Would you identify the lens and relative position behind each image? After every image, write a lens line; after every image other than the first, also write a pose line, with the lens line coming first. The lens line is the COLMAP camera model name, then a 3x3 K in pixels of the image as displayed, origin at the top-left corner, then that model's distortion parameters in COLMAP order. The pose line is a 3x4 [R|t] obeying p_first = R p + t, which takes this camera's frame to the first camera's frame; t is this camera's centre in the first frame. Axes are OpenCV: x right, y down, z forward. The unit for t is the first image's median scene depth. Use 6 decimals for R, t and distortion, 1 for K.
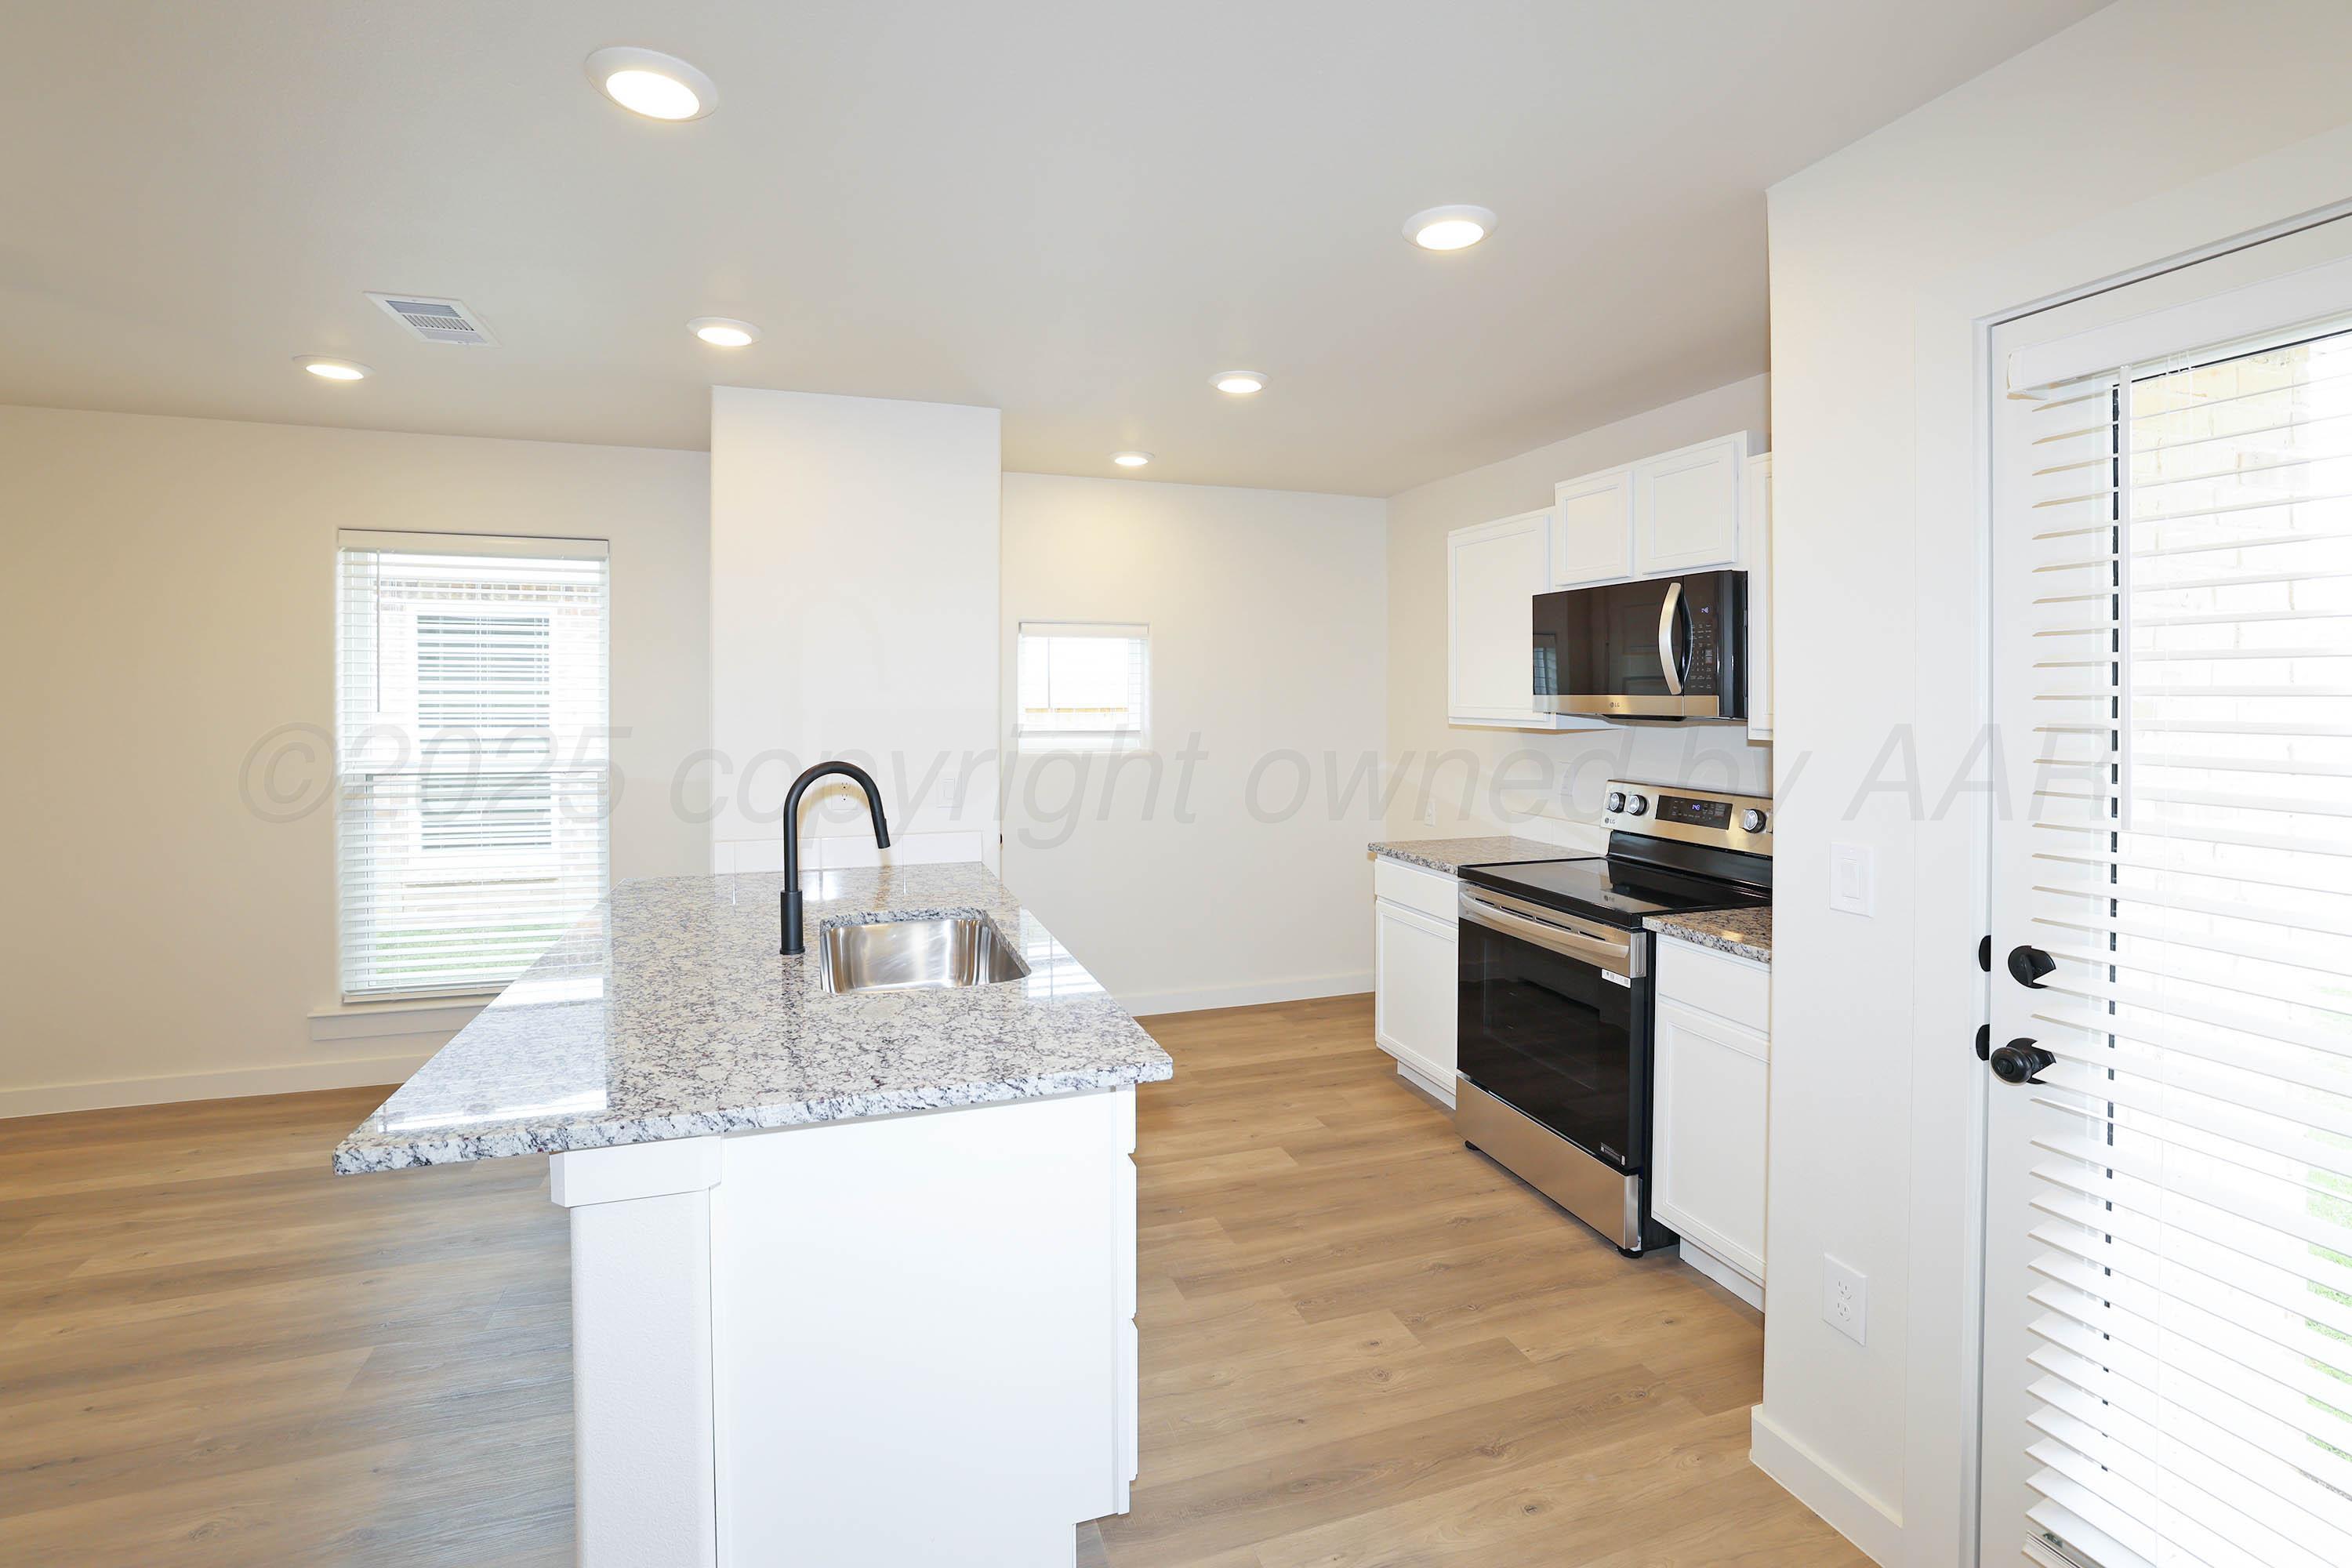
lens RADIAL K [[1064.7, 0, 1189.3], [0, 1064.7, 712.8], [0, 0, 1]] dist [-0.030437, 0.006572]
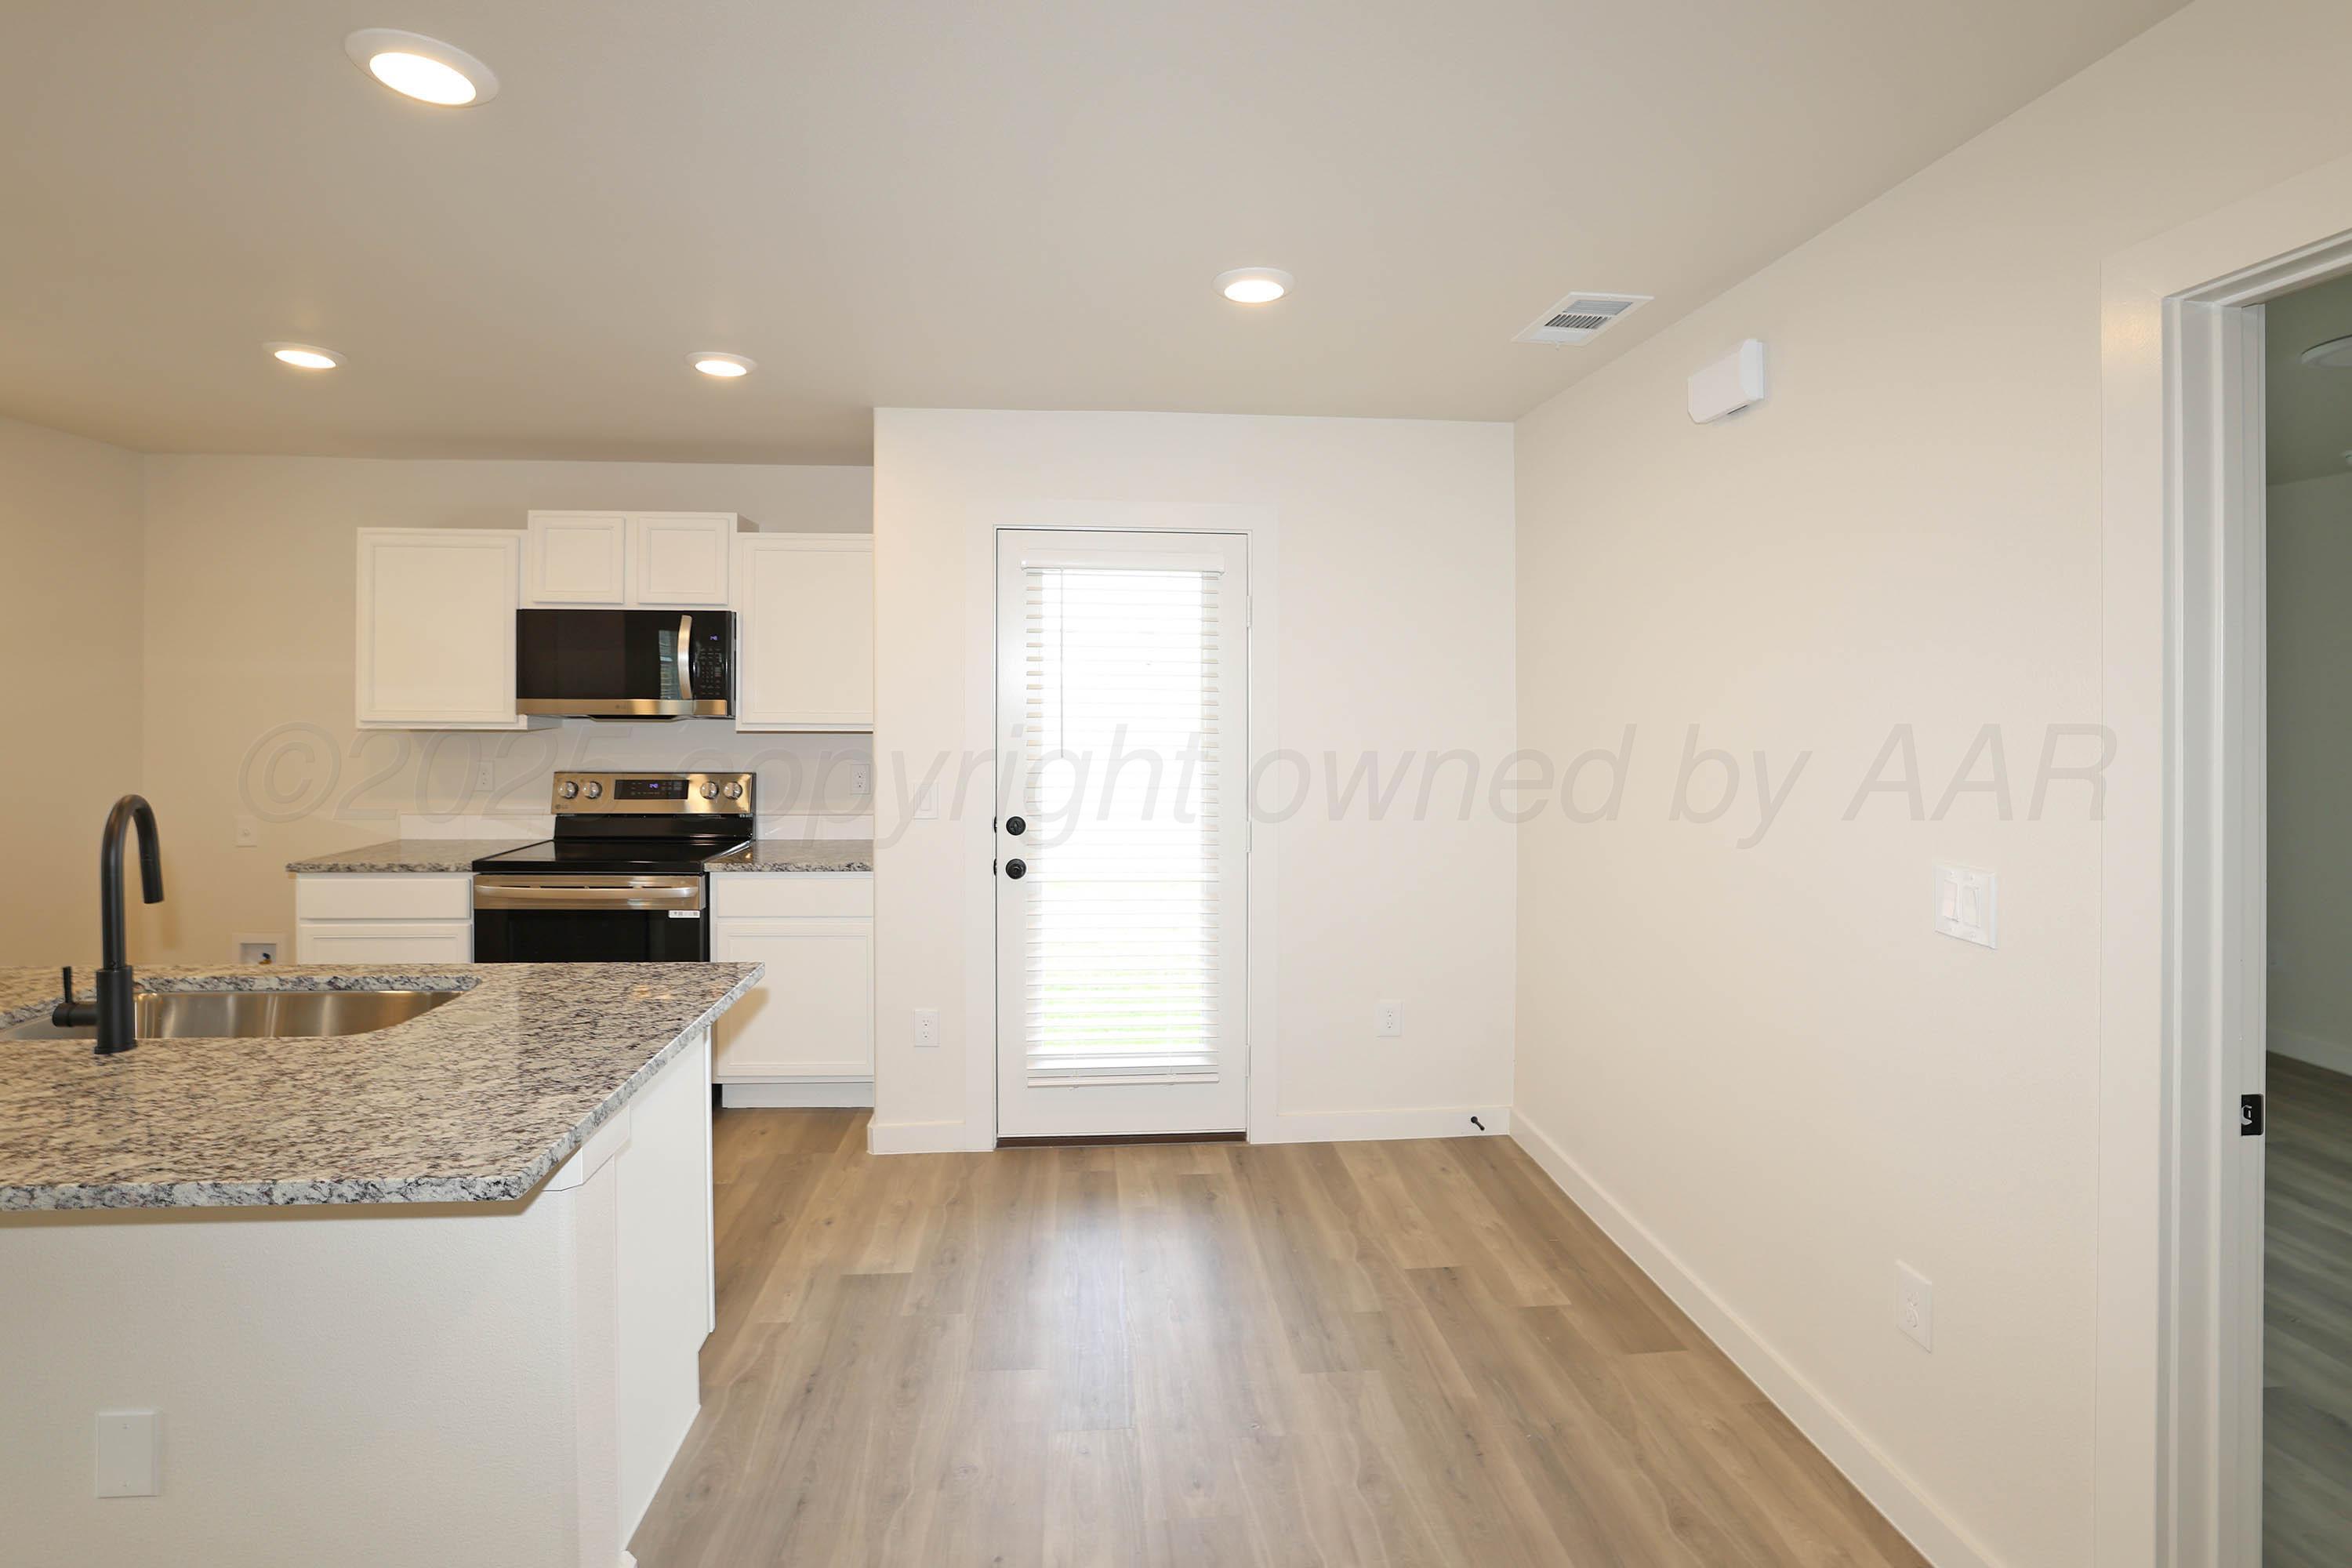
lens RADIAL K [[1122.8, 0, 1194.6], [0, 1122.8, 716.3], [0, 0, 1]] dist [-0.031128, 0.005142]
pose [[0.226604, -0.015703, 0.973860, -0.659194], [0.010716, 0.999850, 0.013628, -0.006709], [-0.973928, 0.007348, 0.226738, 0.049156]]
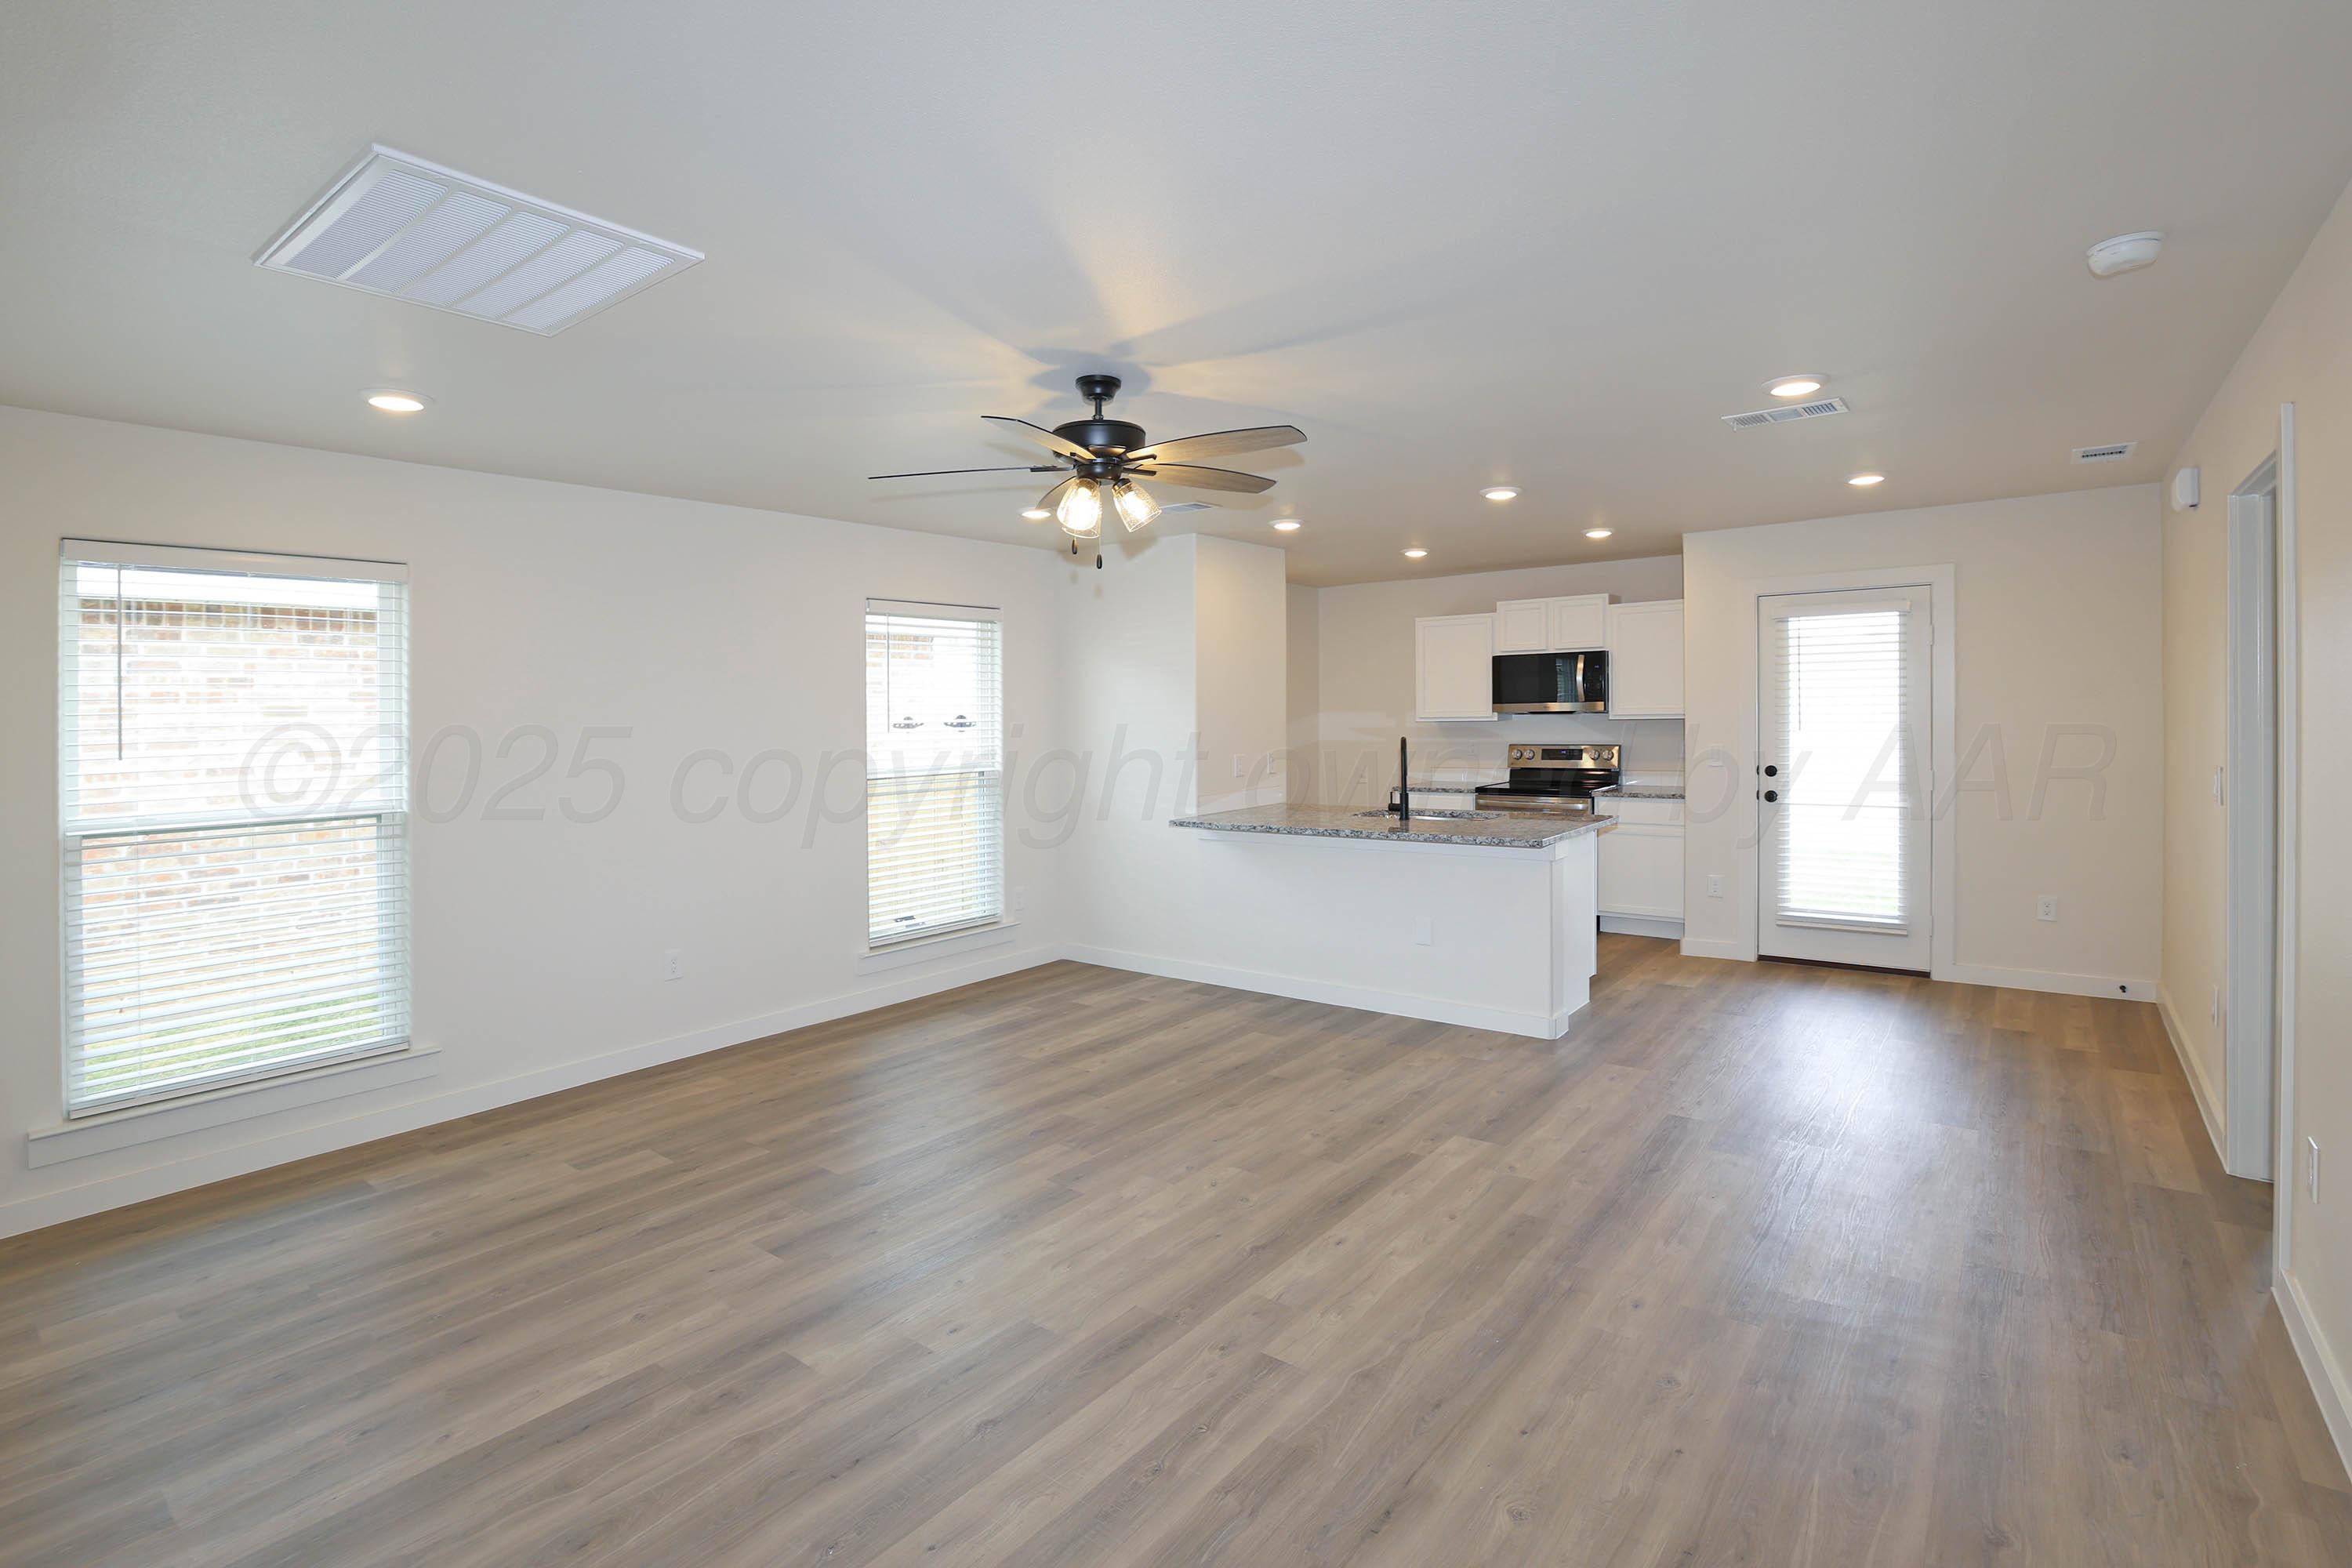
lens RADIAL K [[1122.8, 0, 1193.4], [0, 1122.8, 761.0], [0, 0, 1]] dist [-0.031128, 0.005142]
pose [[0.829999, -0.046637, 0.555812, -1.412023], [0.034180, 0.998878, 0.032774, 0.003035], [-0.556717, -0.008205, 0.830662, -0.502292]]
